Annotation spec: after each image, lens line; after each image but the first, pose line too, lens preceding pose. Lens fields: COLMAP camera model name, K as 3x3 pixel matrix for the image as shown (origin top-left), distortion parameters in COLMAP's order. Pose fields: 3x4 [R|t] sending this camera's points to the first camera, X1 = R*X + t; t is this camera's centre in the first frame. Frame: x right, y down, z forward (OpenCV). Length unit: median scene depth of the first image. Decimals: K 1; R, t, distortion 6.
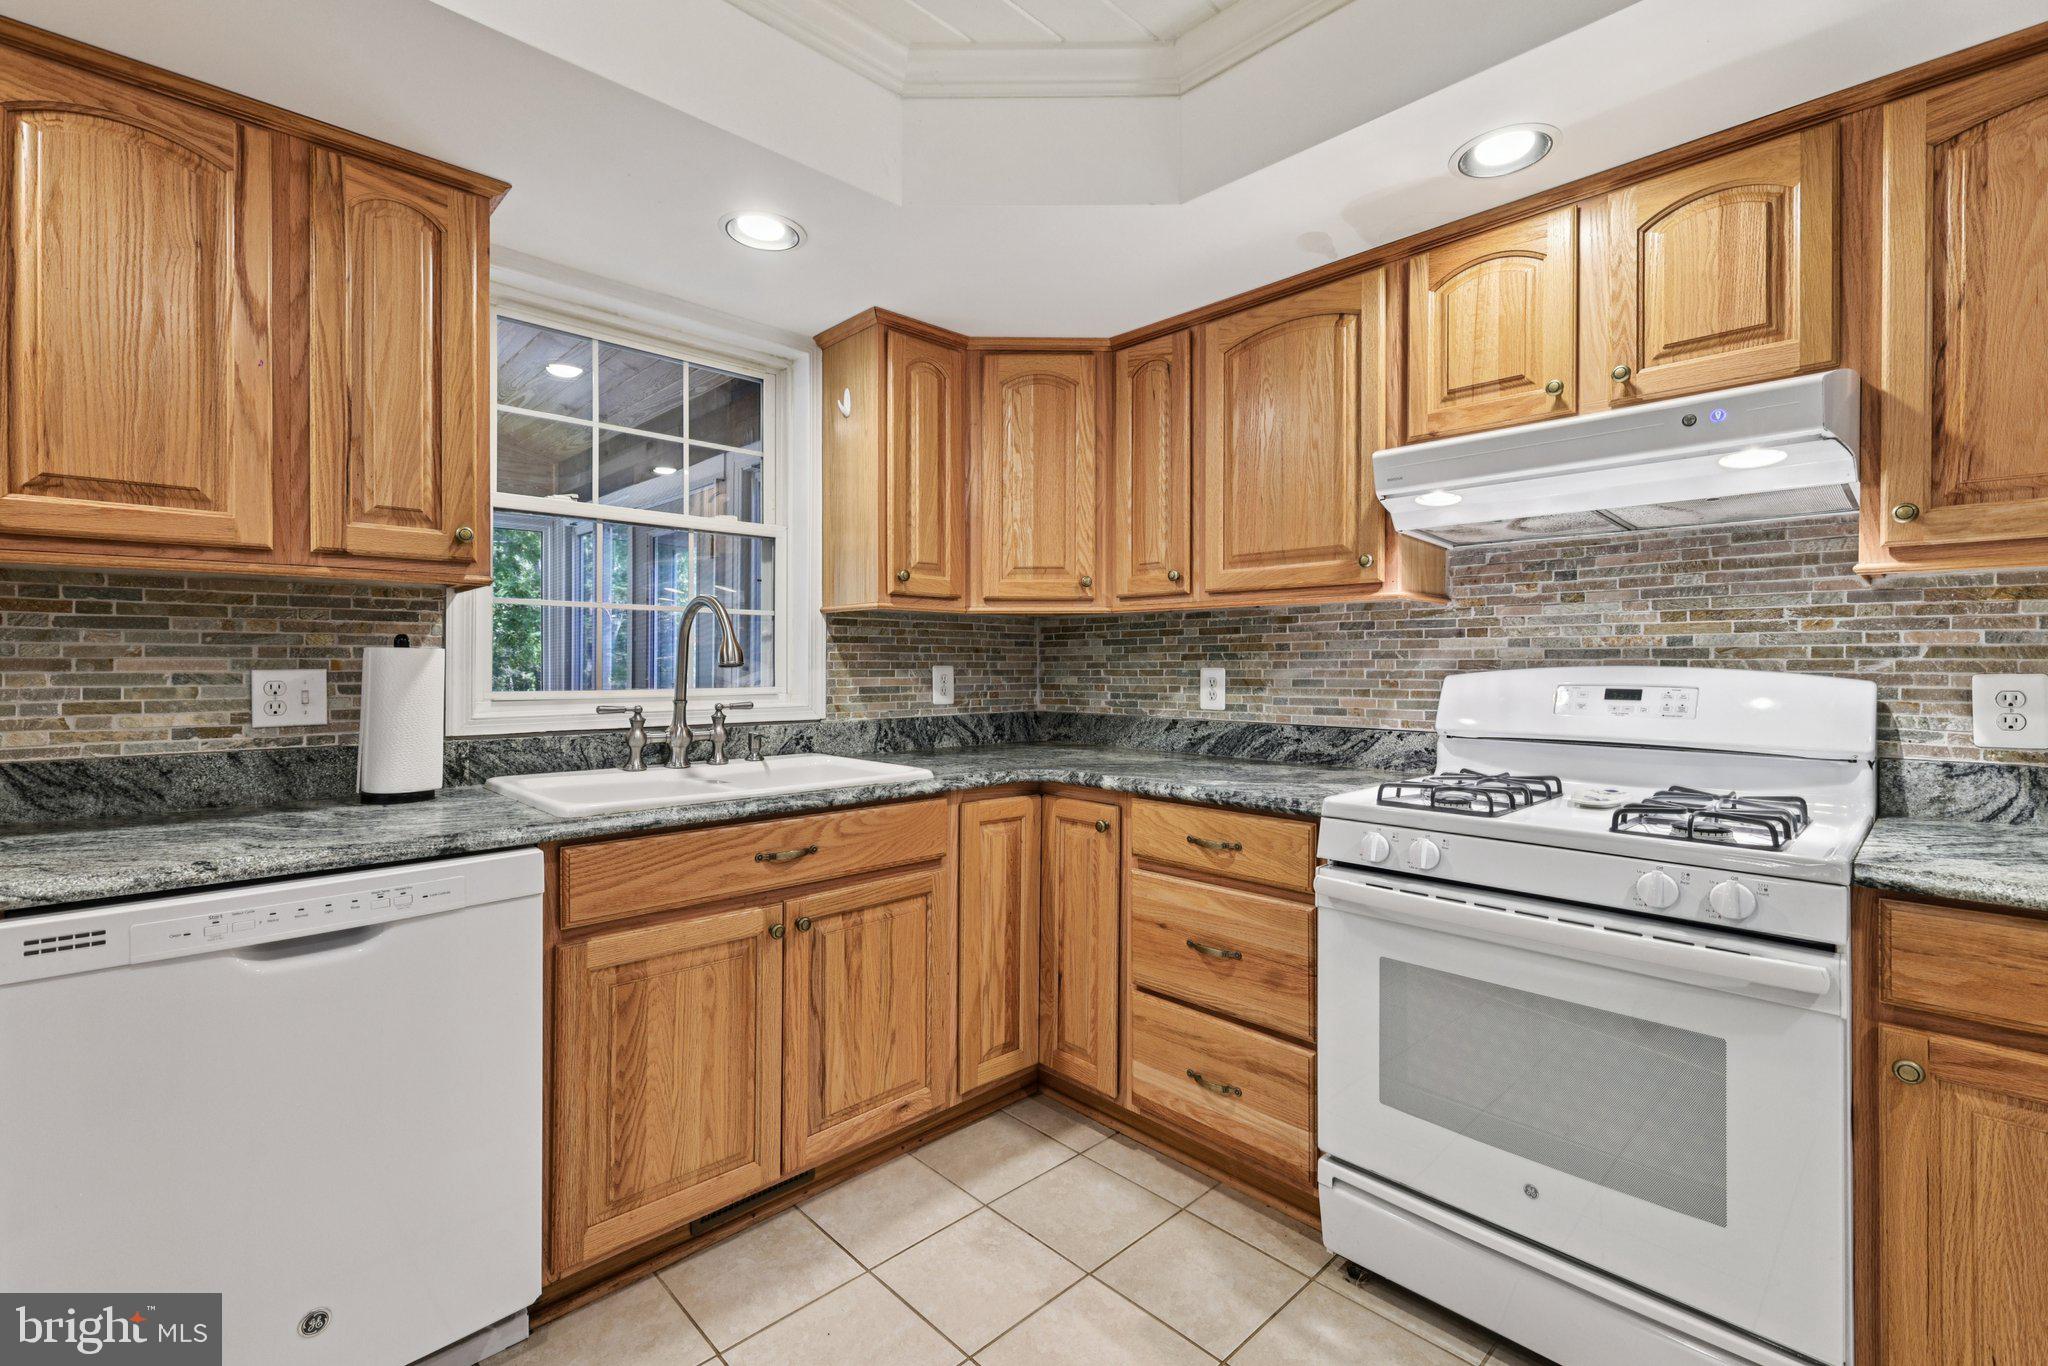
lens RADIAL K [[895.8, 0, 1025.1], [0, 895.8, 660.7], [0, 0, 1]] dist [0.002259, -0.000006]
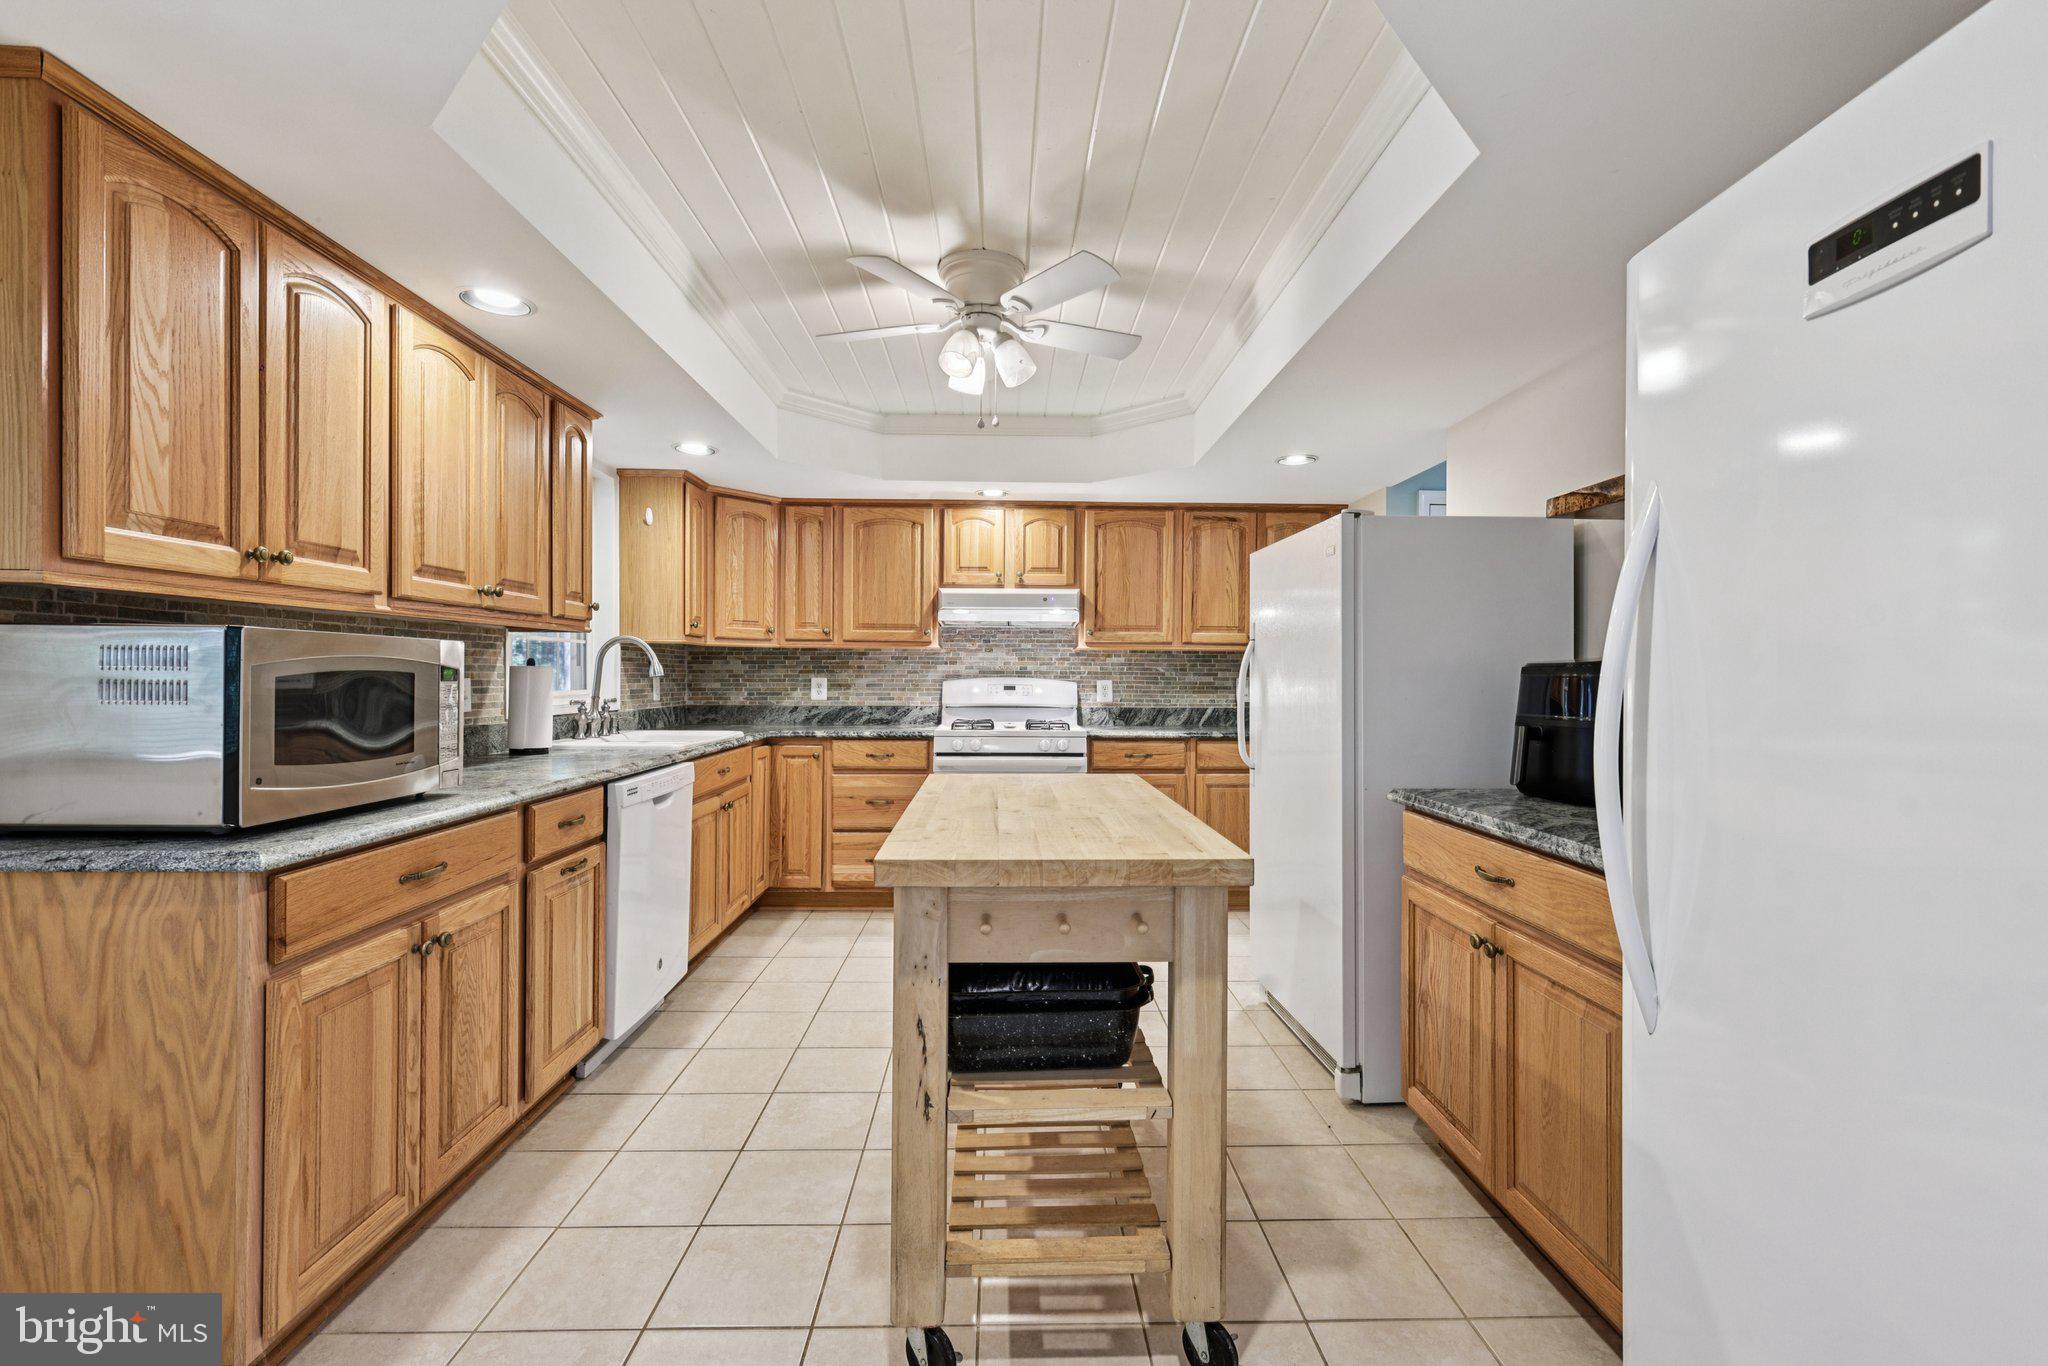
lens RADIAL K [[894.9, 0, 1022.5], [0, 894.9, 675.7], [0, 0, 1]] dist [0.002643, 0.000244]
pose [[0.677777, 0.002610, 0.735263, -1.147807], [-0.007888, 0.999962, 0.003721, -0.008351], [-0.735225, -0.008322, 0.677772, -0.757853]]
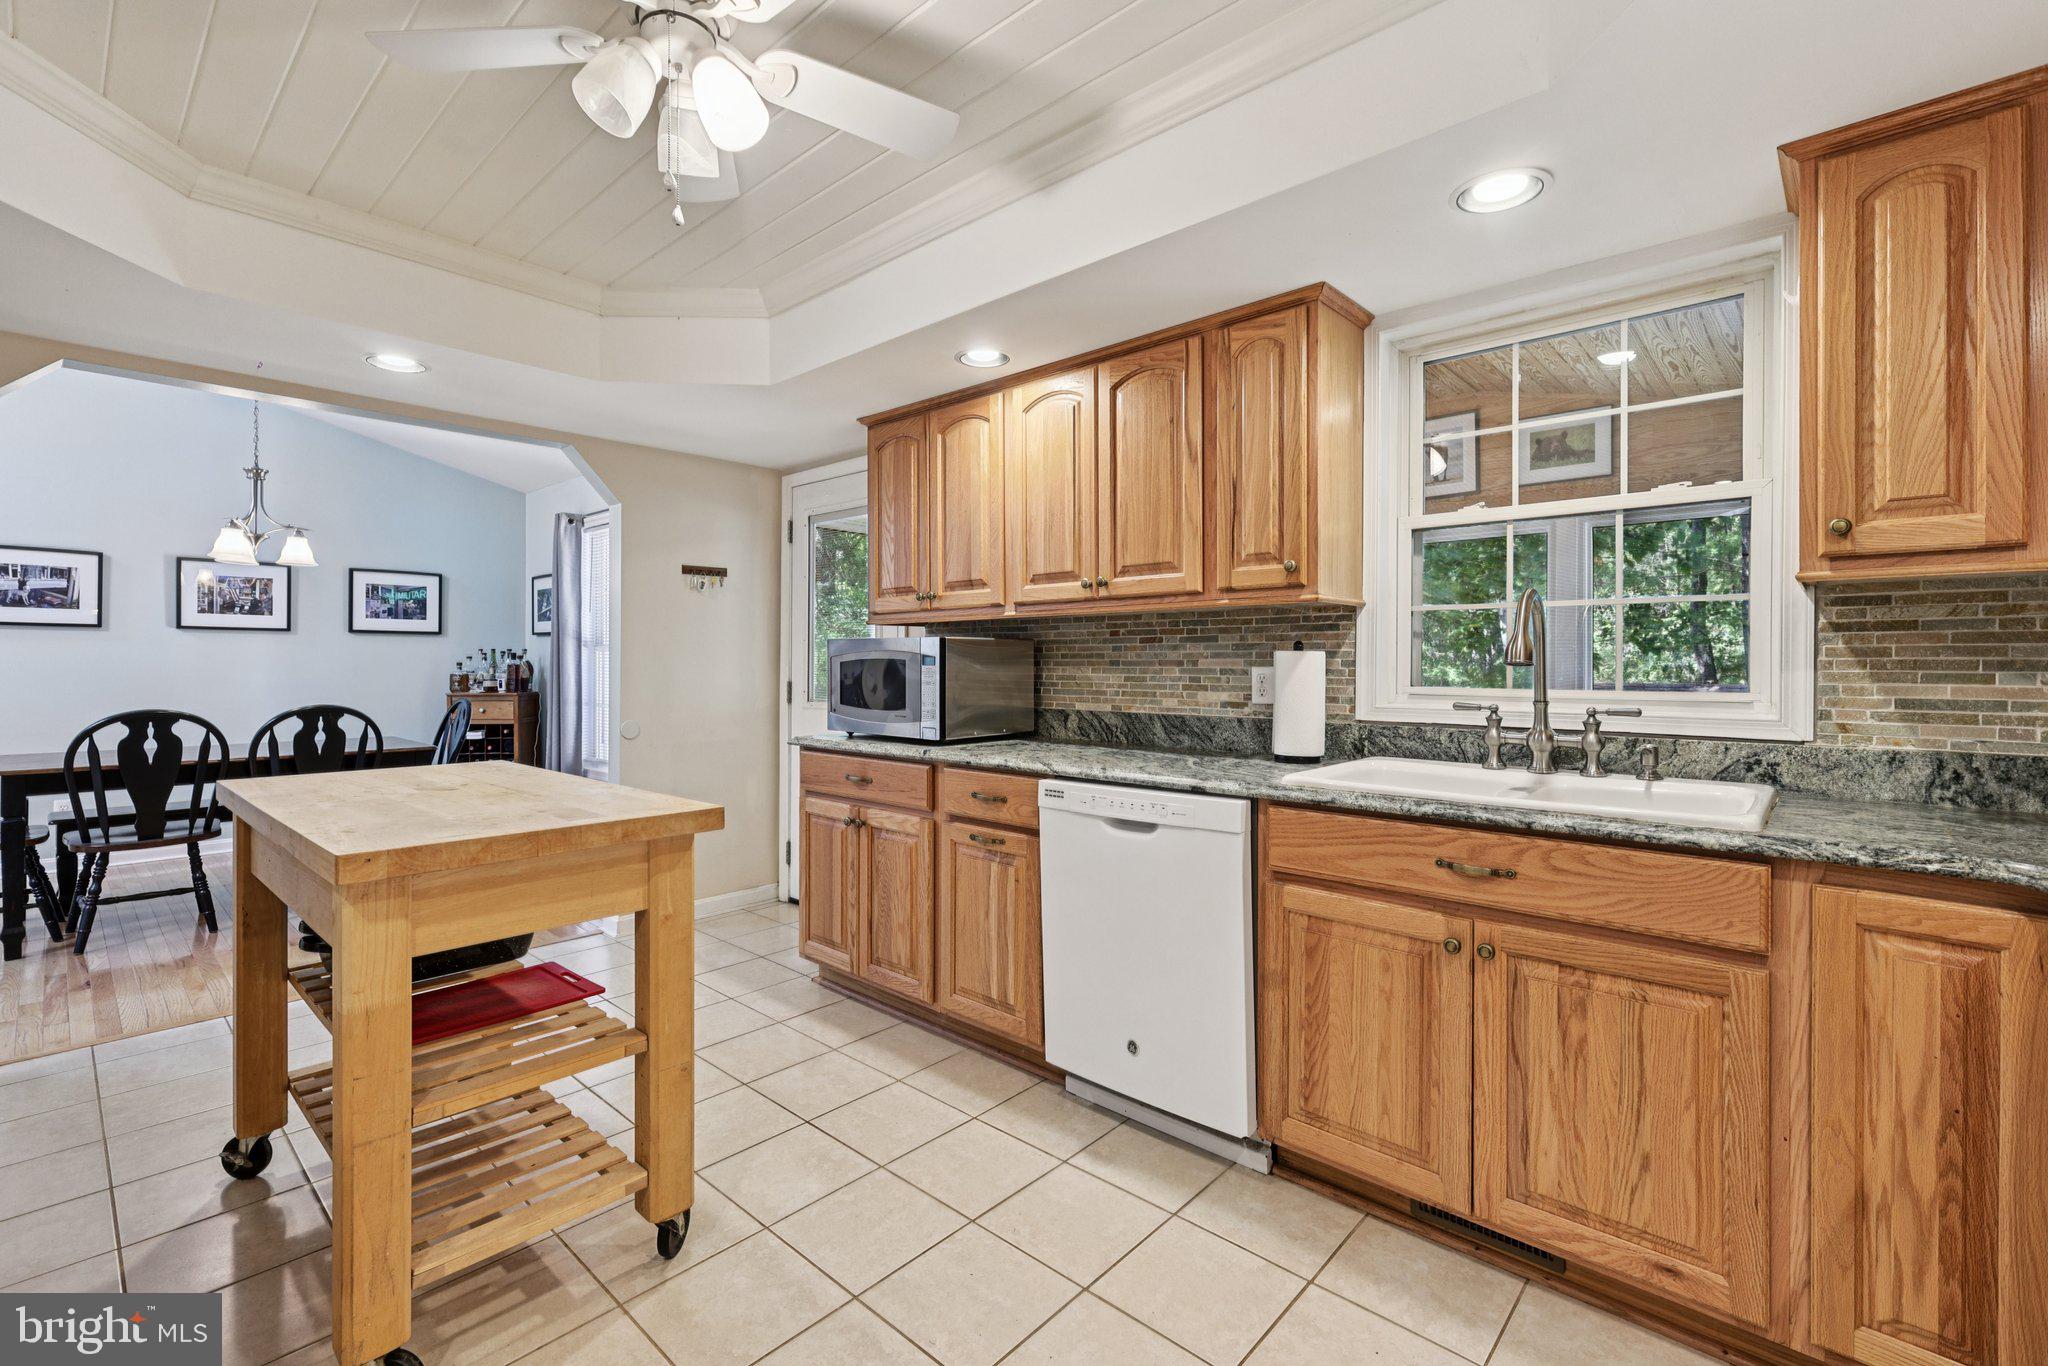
lens RADIAL K [[882.9, 0, 1024.4], [0, 882.9, 664.6], [0, 0, 1]] dist [0.000974, -0.000046]
pose [[0.064743, 0.000960, -0.997902, 0.544494], [0.002002, 0.999997, 0.001092, 0.003685], [0.997900, -0.002068, 0.064741, 0.429963]]
